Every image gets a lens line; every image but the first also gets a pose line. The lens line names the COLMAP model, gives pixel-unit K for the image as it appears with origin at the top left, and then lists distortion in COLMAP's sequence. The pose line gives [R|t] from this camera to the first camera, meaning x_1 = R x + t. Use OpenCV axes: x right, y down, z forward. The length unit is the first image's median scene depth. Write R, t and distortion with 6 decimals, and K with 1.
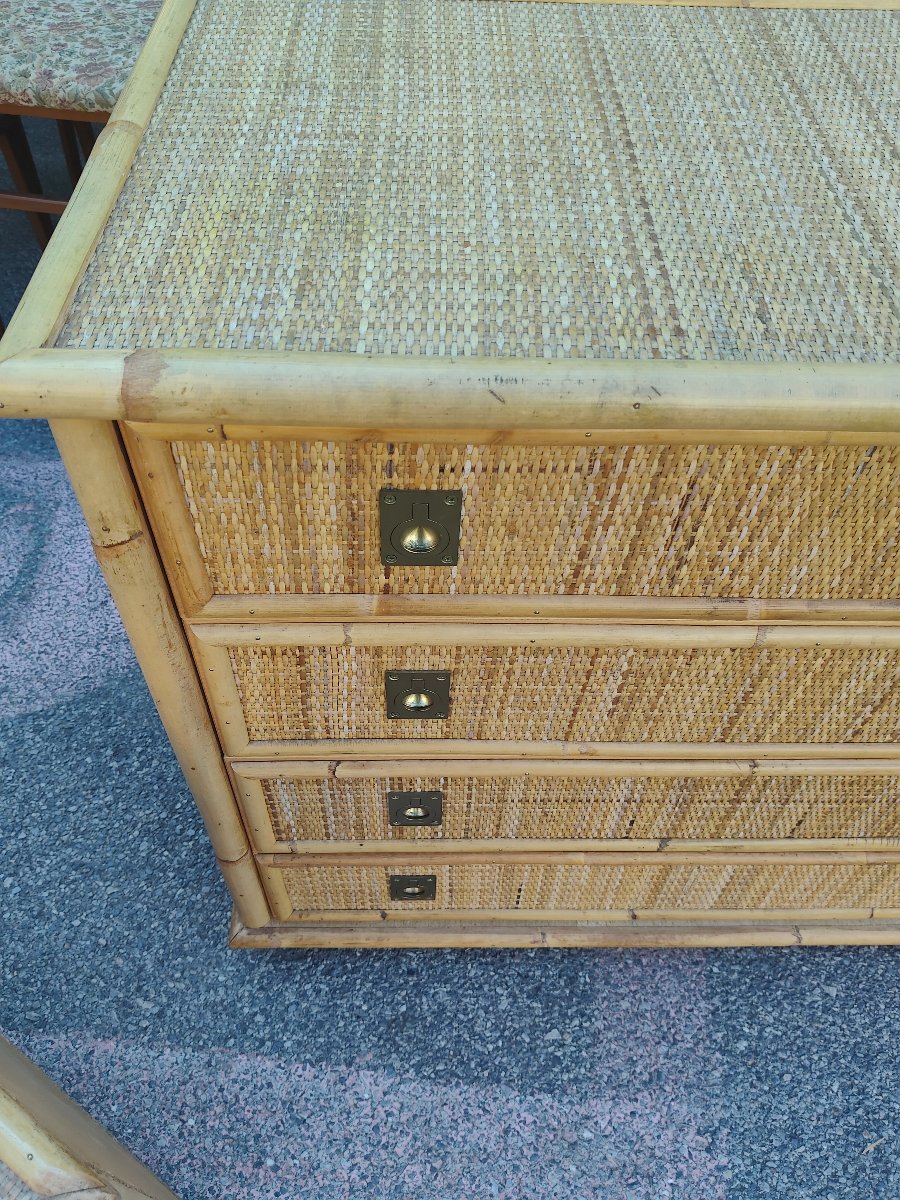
lens RADIAL K [[920.3, 0, 384.1], [0, 920.3, 571.4], [0, 0, 1]] dist [-0.013180, -0.018763]
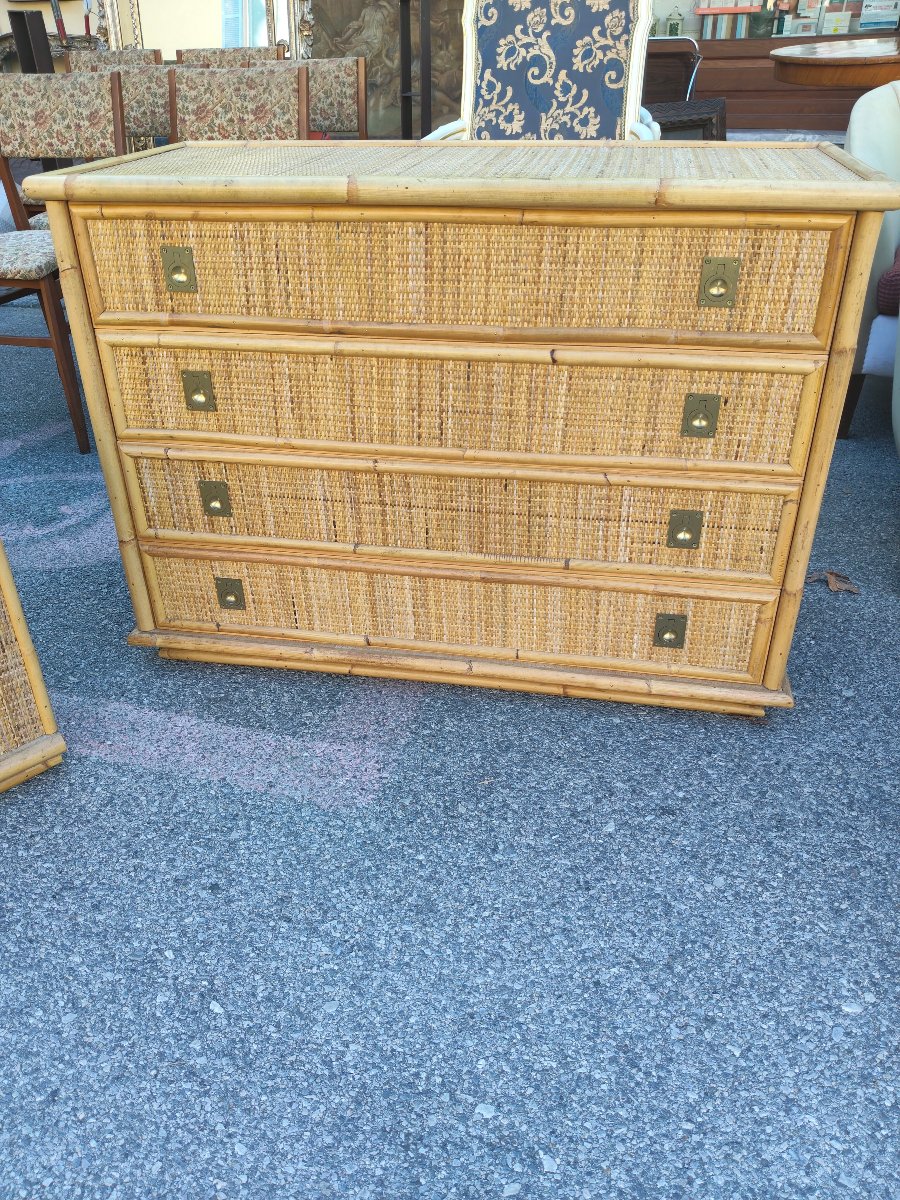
lens RADIAL K [[920.3, 0, 450.8], [0, 920.3, 607.8], [0, 0, 1]] dist [-0.013180, -0.018763]
pose [[0.985138, 0.077878, -0.153098, 0.699142], [-0.124685, 0.937272, -0.325537, 0.878860], [0.118142, 0.339788, 0.933052, -0.521902]]
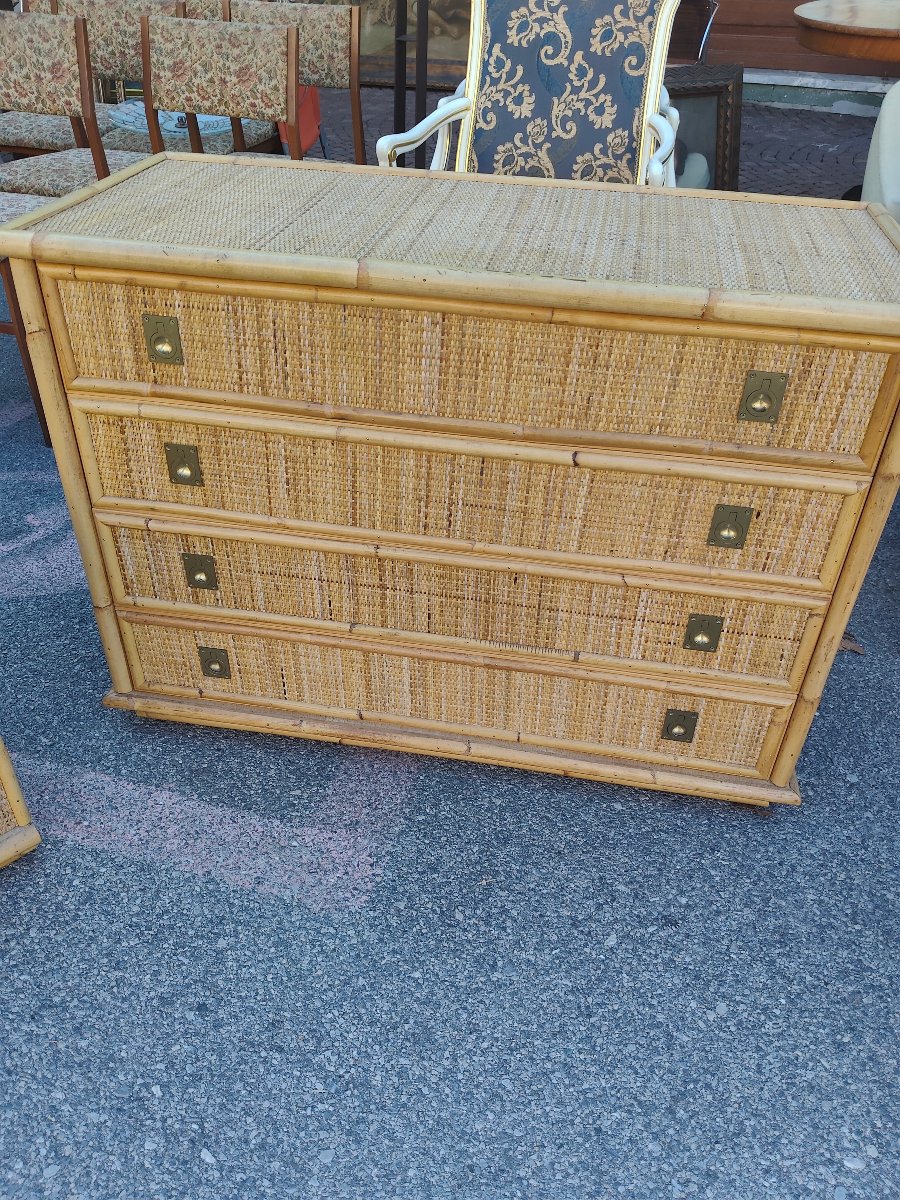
lens RADIAL K [[920.3, 0, 456.2], [0, 920.3, 595.9], [0, 0, 1]] dist [-0.013180, -0.018763]
pose [[0.987784, 0.117389, -0.102478, 0.598607], [-0.139262, 0.960088, -0.242563, 0.567869], [0.069914, 0.253872, 0.964708, -0.531803]]
